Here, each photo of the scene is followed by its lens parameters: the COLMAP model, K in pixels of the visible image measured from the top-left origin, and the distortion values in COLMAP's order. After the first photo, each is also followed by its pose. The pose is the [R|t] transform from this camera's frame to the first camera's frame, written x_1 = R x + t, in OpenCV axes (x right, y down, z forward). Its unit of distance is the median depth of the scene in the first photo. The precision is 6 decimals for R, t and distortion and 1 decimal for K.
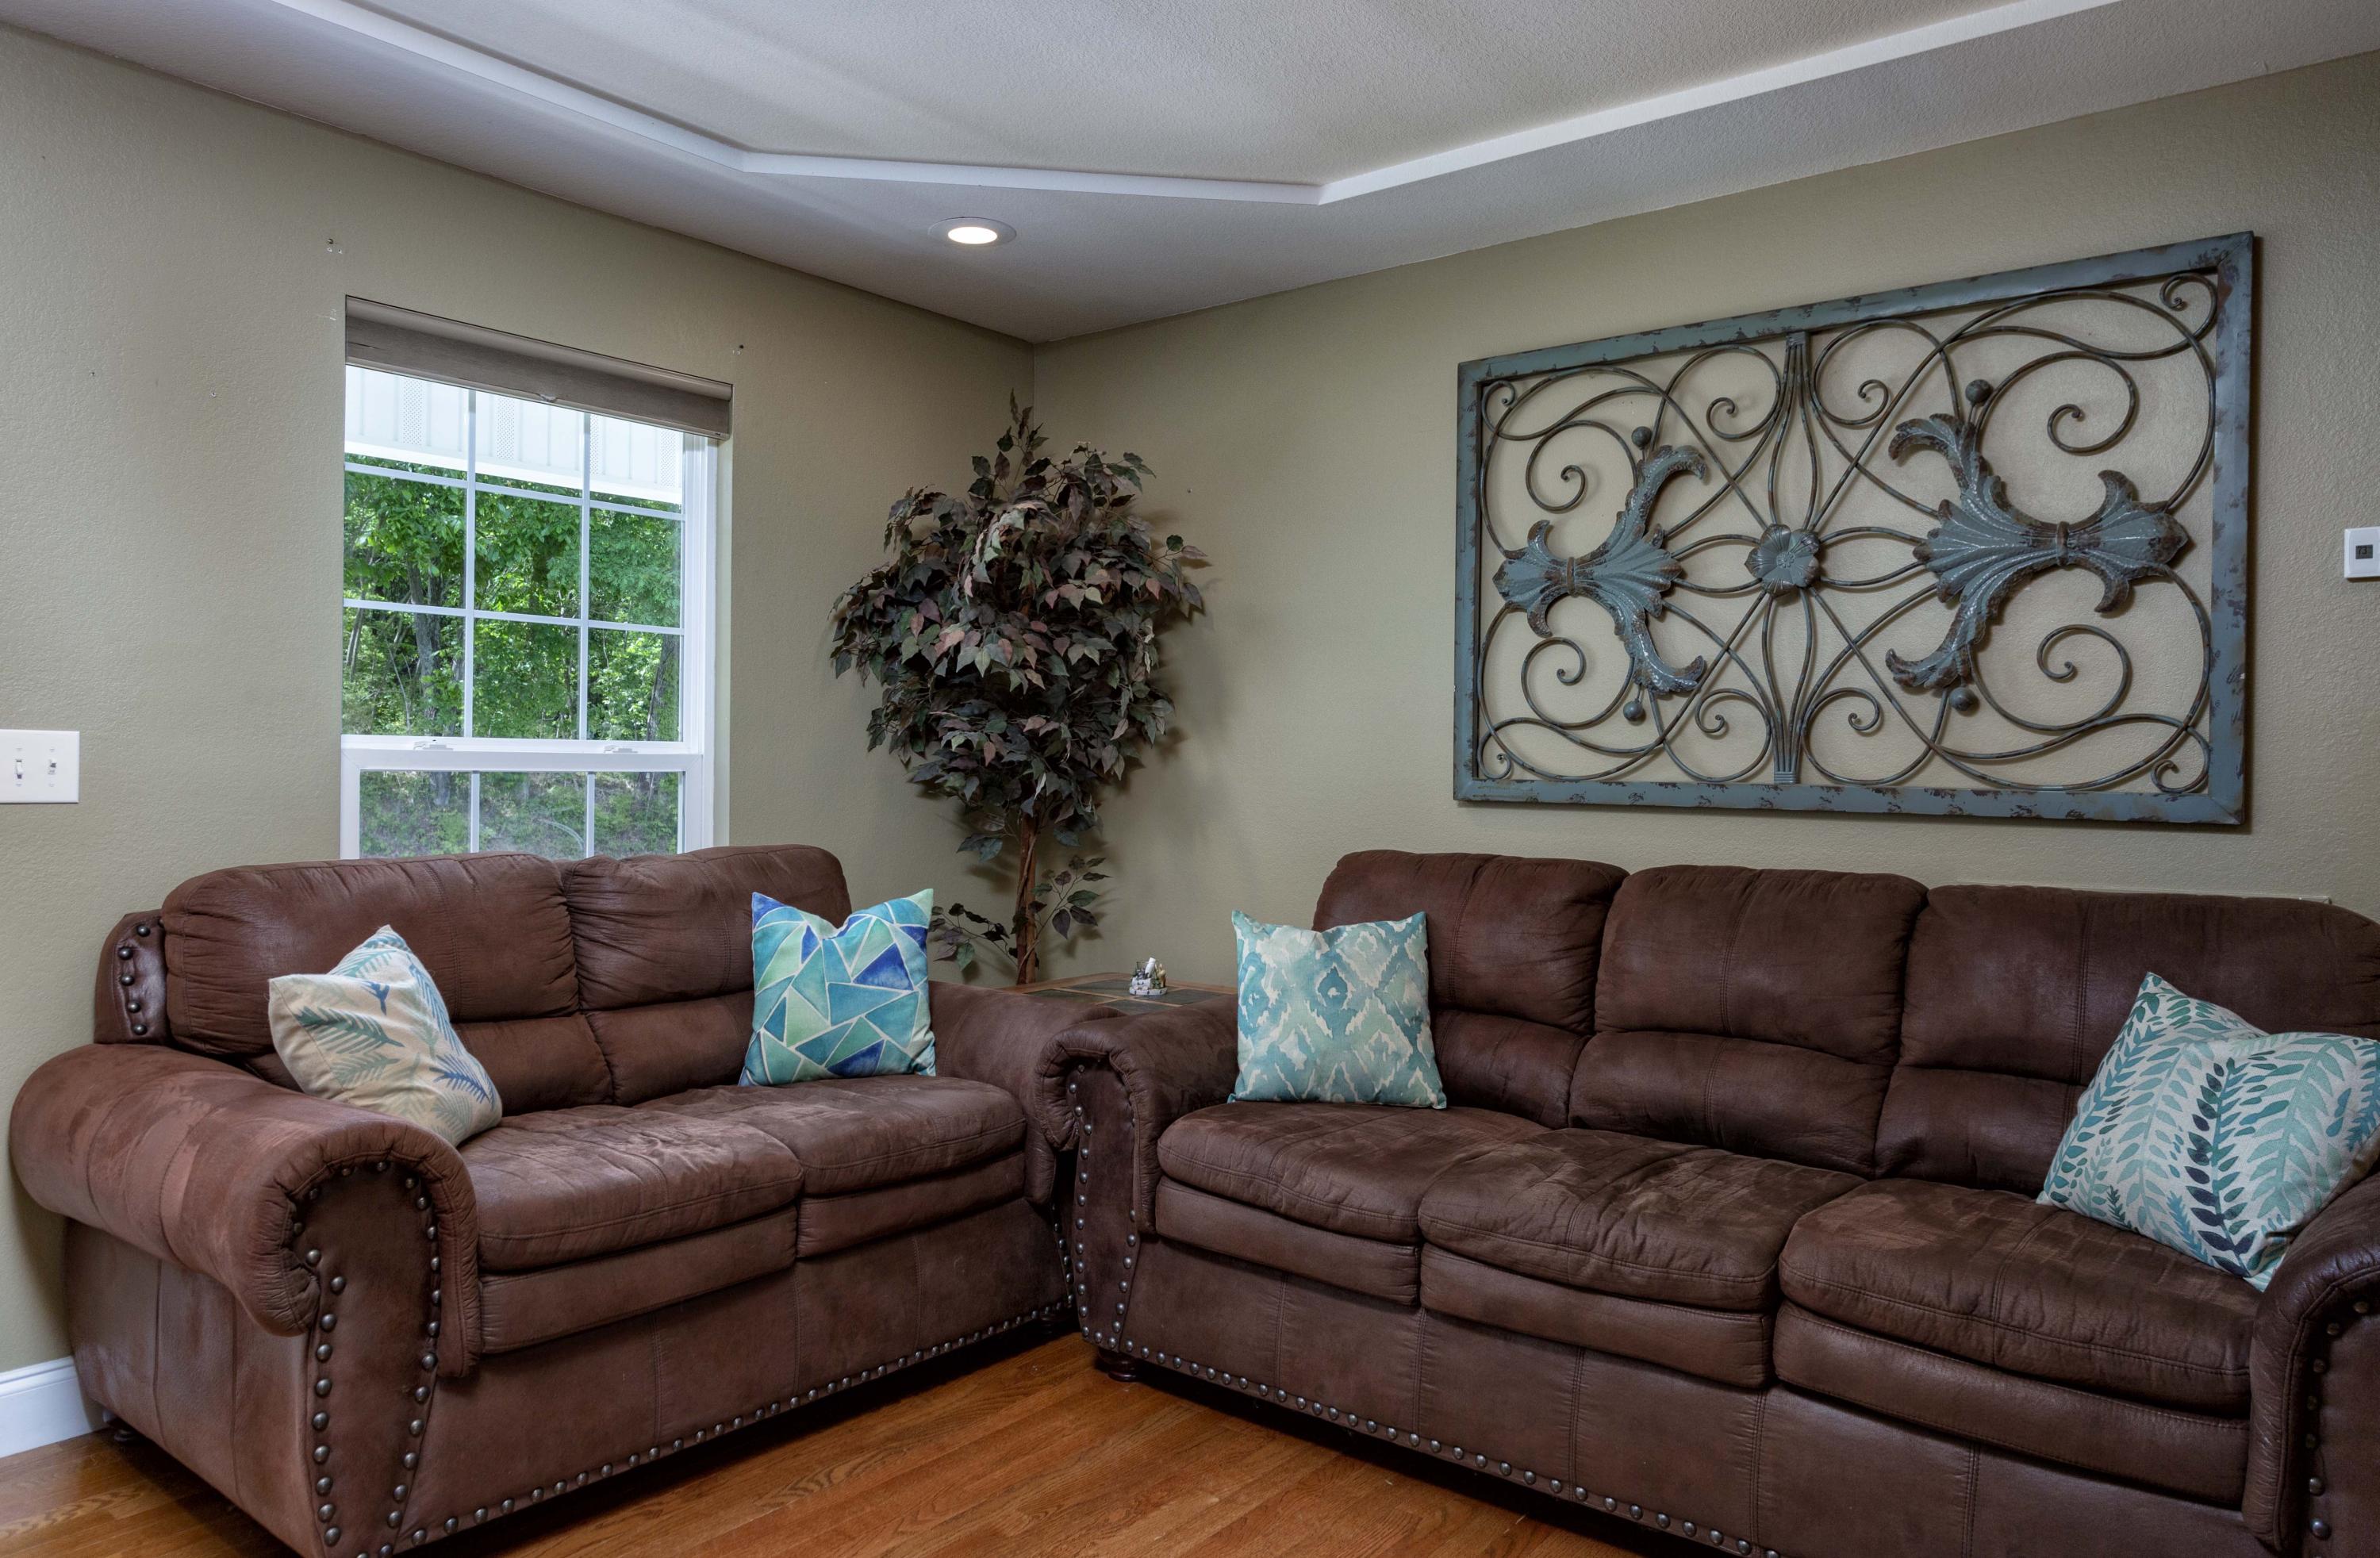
lens RADIAL K [[1544.8, 0, 1182.3], [0, 1544.8, 760.3], [0, 0, 1]] dist [0.002407, -0.005906]
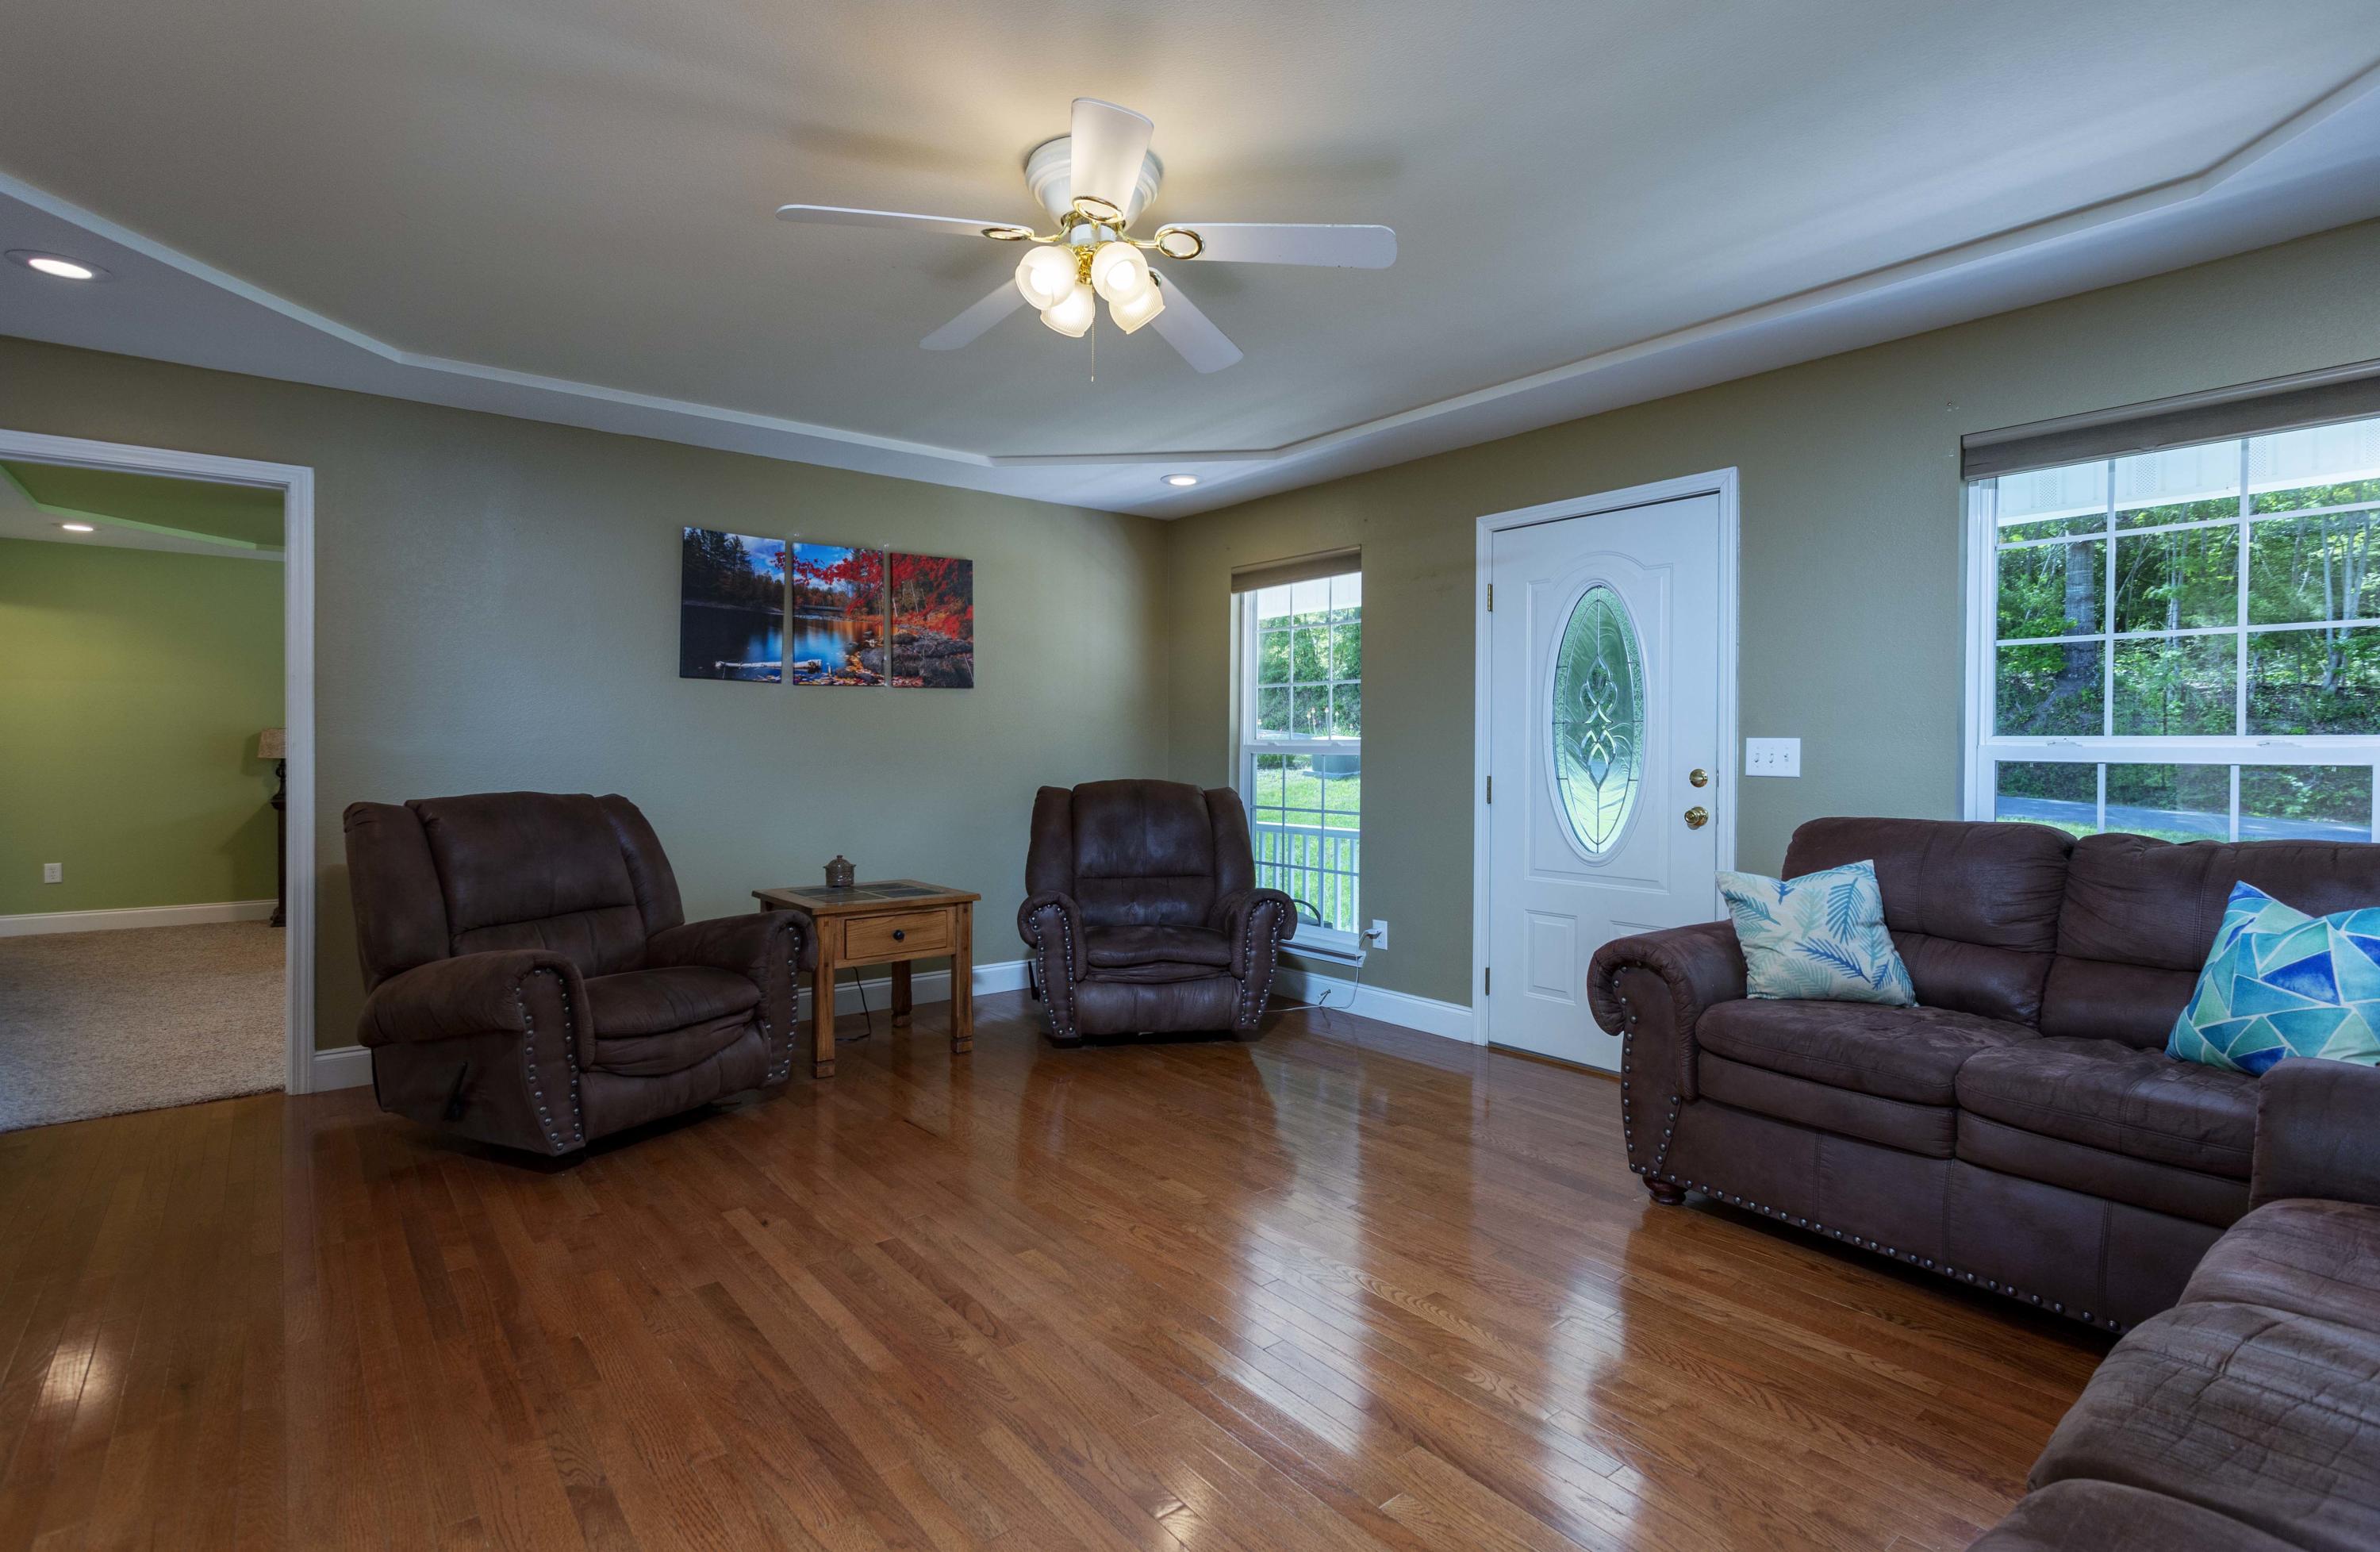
lens RADIAL K [[1157.2, 0, 1193.6], [0, 1157.2, 759.1], [0, 0, 1]] dist [0.006657, 0.000510]
pose [[-0.229719, -0.006771, -0.973233, 0.685002], [-0.009266, 0.999946, -0.004770, 0.016290], [0.973213, 0.007922, -0.229770, 0.543036]]
